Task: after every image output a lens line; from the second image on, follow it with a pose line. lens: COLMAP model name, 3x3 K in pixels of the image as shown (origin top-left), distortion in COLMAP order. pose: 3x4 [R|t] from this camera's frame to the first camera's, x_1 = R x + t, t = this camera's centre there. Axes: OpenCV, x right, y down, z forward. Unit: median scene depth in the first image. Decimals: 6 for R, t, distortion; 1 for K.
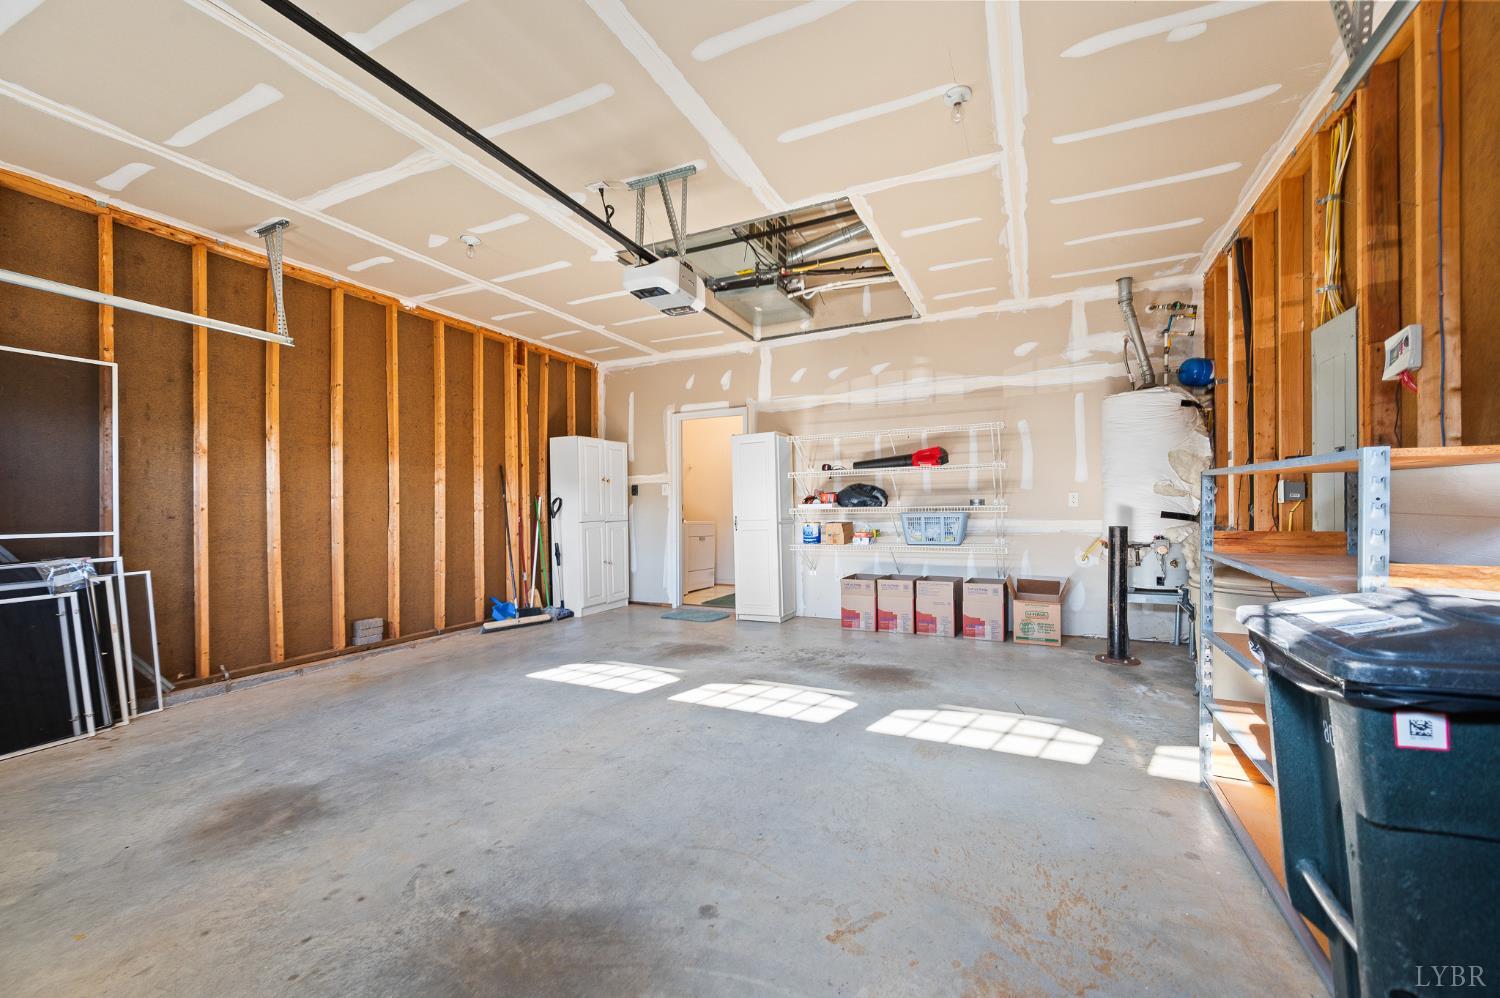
lens RADIAL K [[593.4, 0, 751.8], [0, 593.4, 507.8], [0, 0, 1]] dist [0.001233, -0.000009]
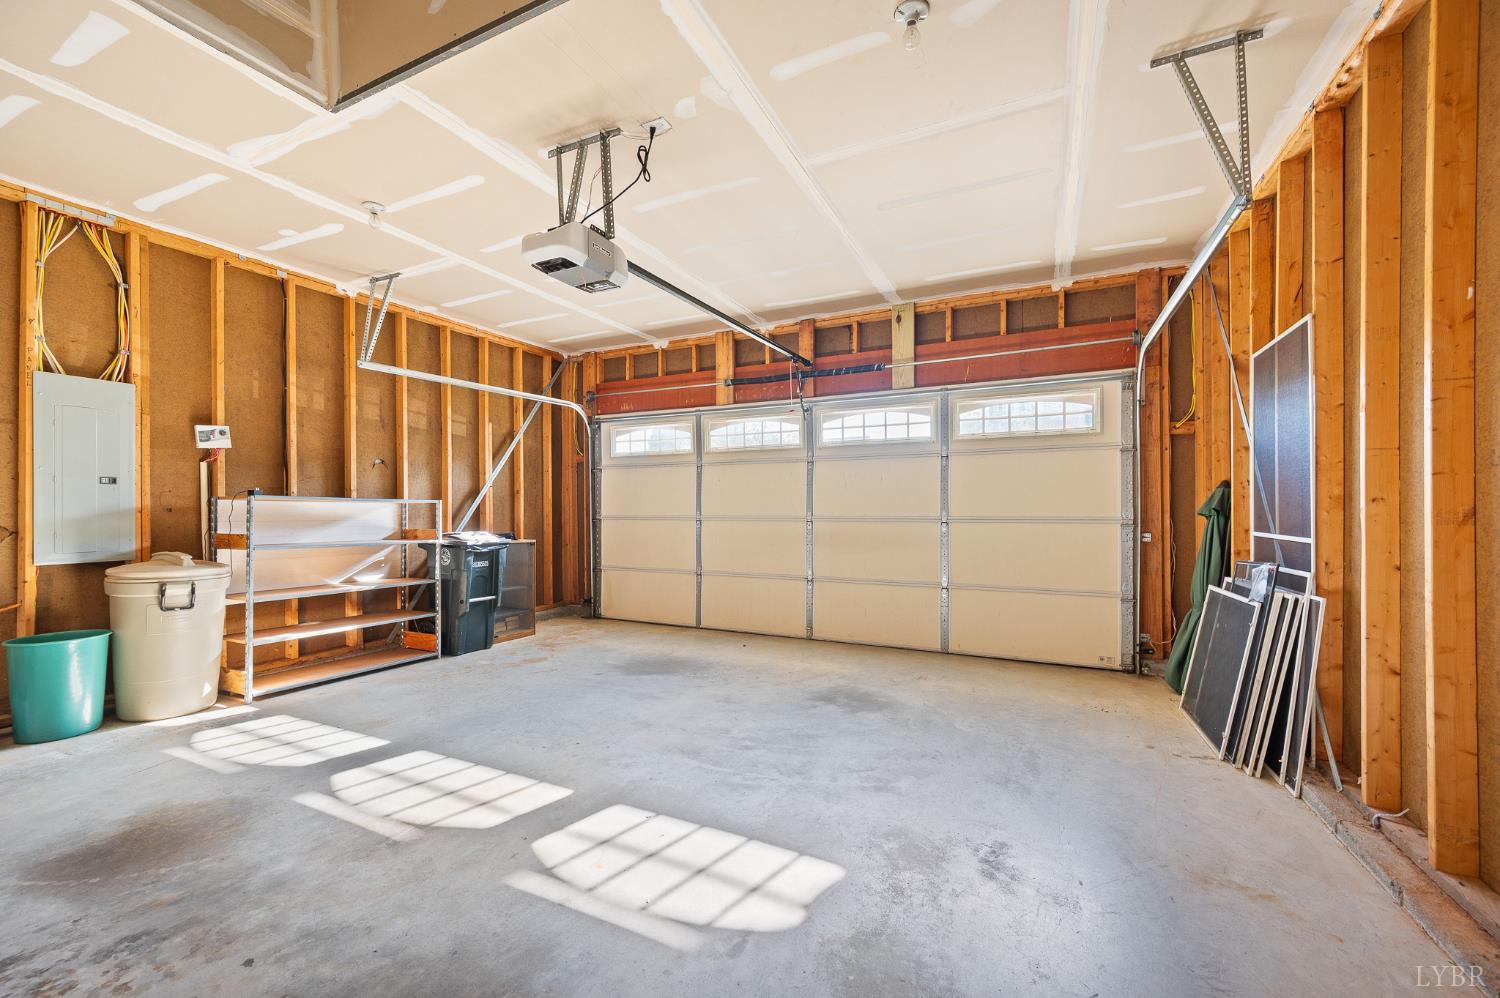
lens RADIAL K [[595.9, 0, 750.4], [0, 595.9, 497.9], [0, 0, 1]] dist [0.000067, -0.000259]
pose [[-0.999878, 0.015320, 0.002982, -0.376697], [0.015260, 0.999700, -0.019158, -0.006518], [-0.003274, -0.019111, -0.999812, 1.800358]]
